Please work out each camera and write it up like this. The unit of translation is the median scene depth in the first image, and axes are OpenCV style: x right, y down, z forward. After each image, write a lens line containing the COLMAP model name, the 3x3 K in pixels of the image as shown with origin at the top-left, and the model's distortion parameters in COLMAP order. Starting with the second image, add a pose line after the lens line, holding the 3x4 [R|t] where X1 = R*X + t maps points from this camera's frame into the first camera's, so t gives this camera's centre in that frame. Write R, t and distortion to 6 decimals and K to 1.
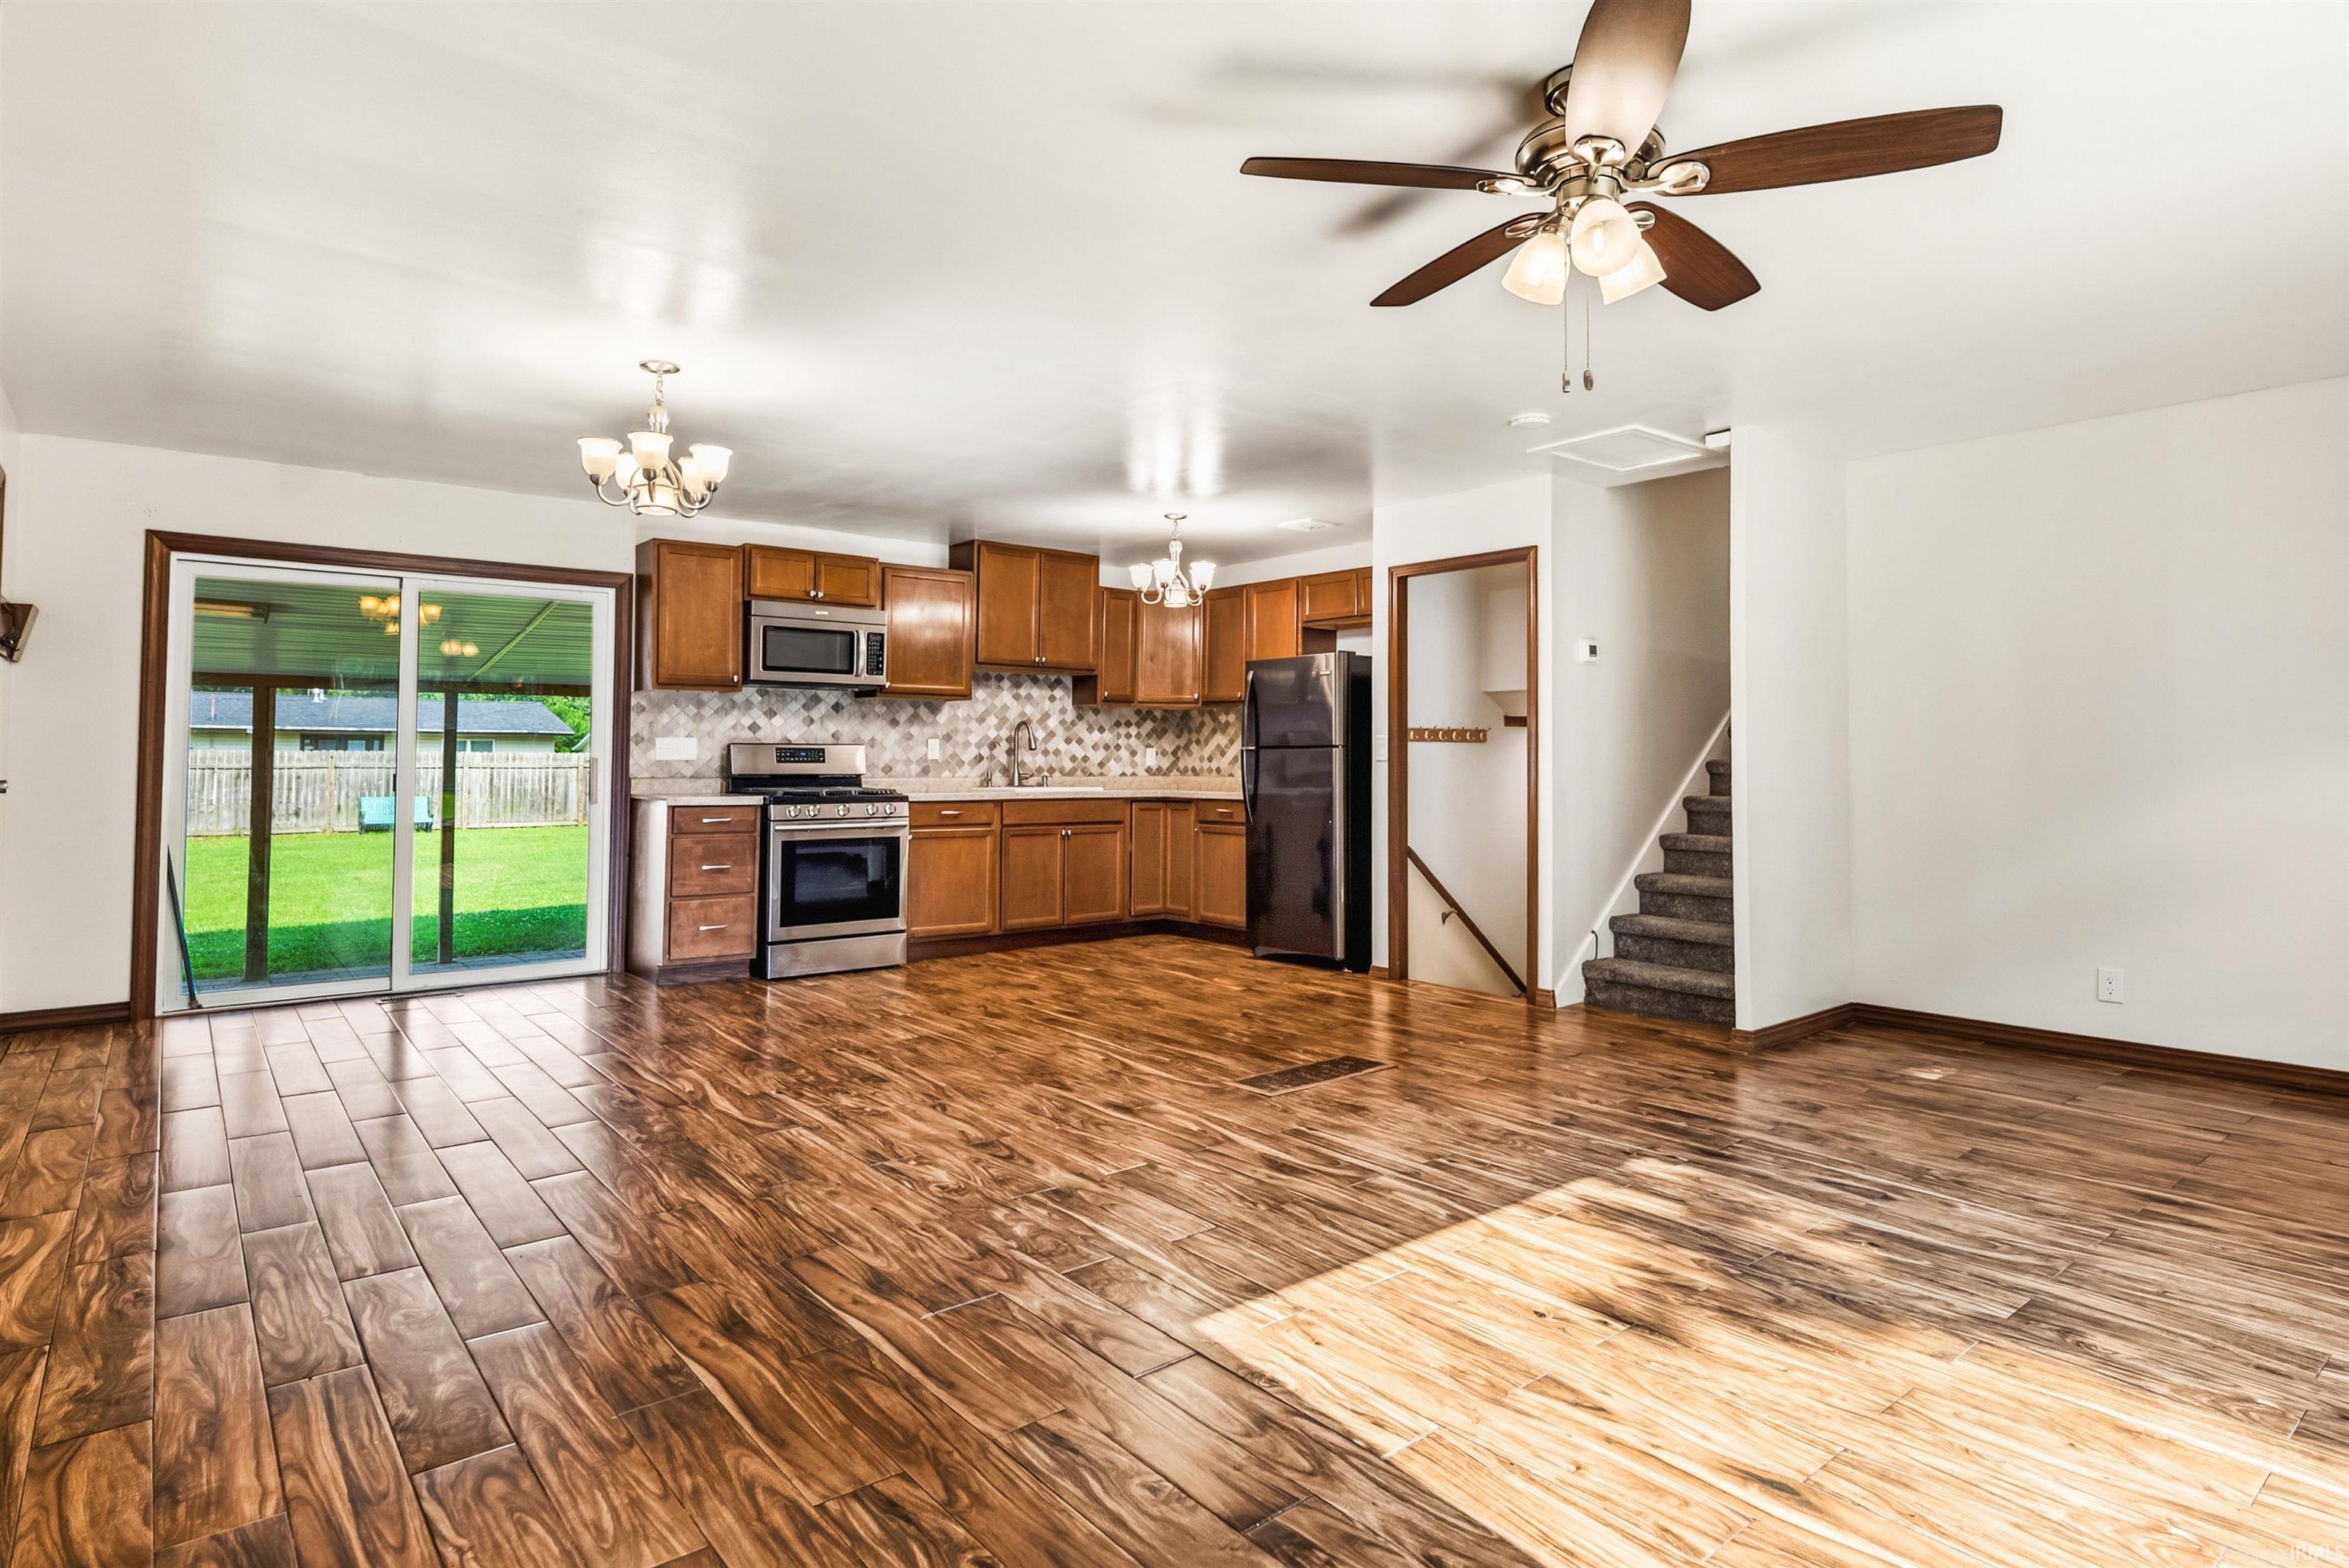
lens RADIAL K [[1255.8, 0, 1188.7], [0, 1255.8, 721.5], [0, 0, 1]] dist [-0.005248, 0.003013]
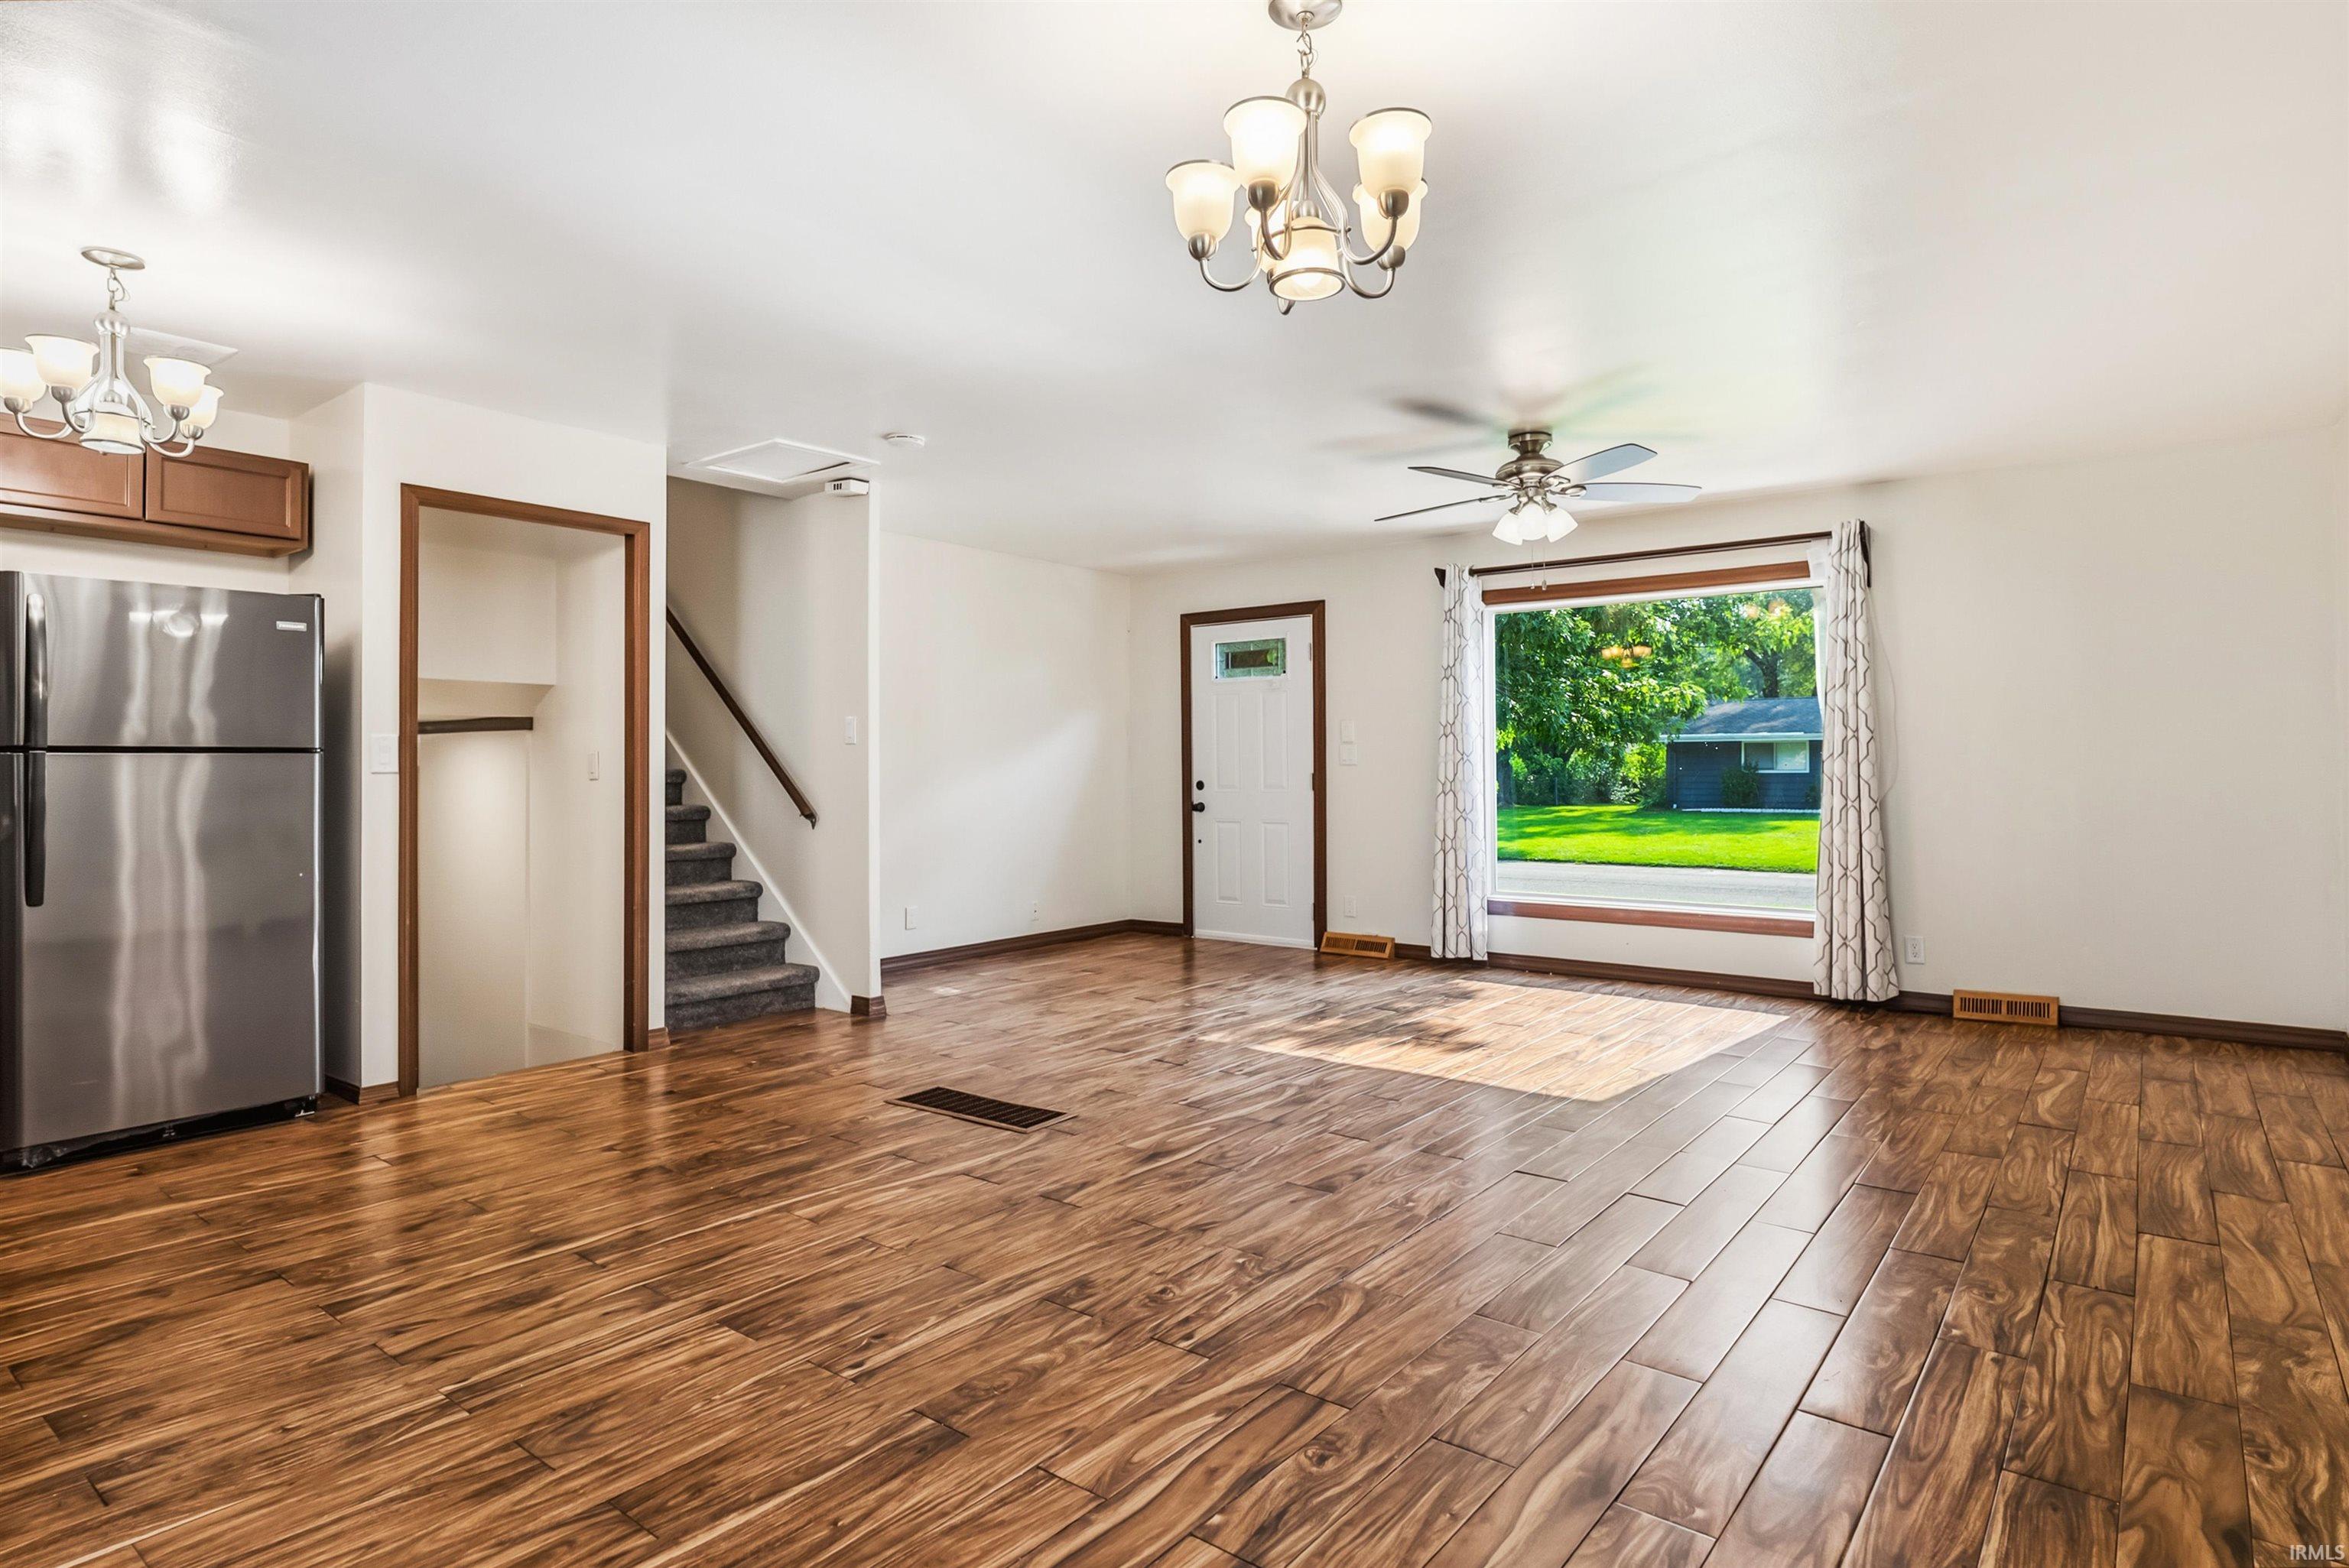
lens RADIAL K [[1246.0, 0, 1192.0], [0, 1246.0, 771.4], [0, 0, 1]] dist [0.000438, 0.000368]
pose [[-0.217833, -0.003857, 0.975978, -0.578401], [-0.026097, 0.999658, -0.001875, 0.020686], [-0.975637, -0.025879, -0.217859, 0.731456]]
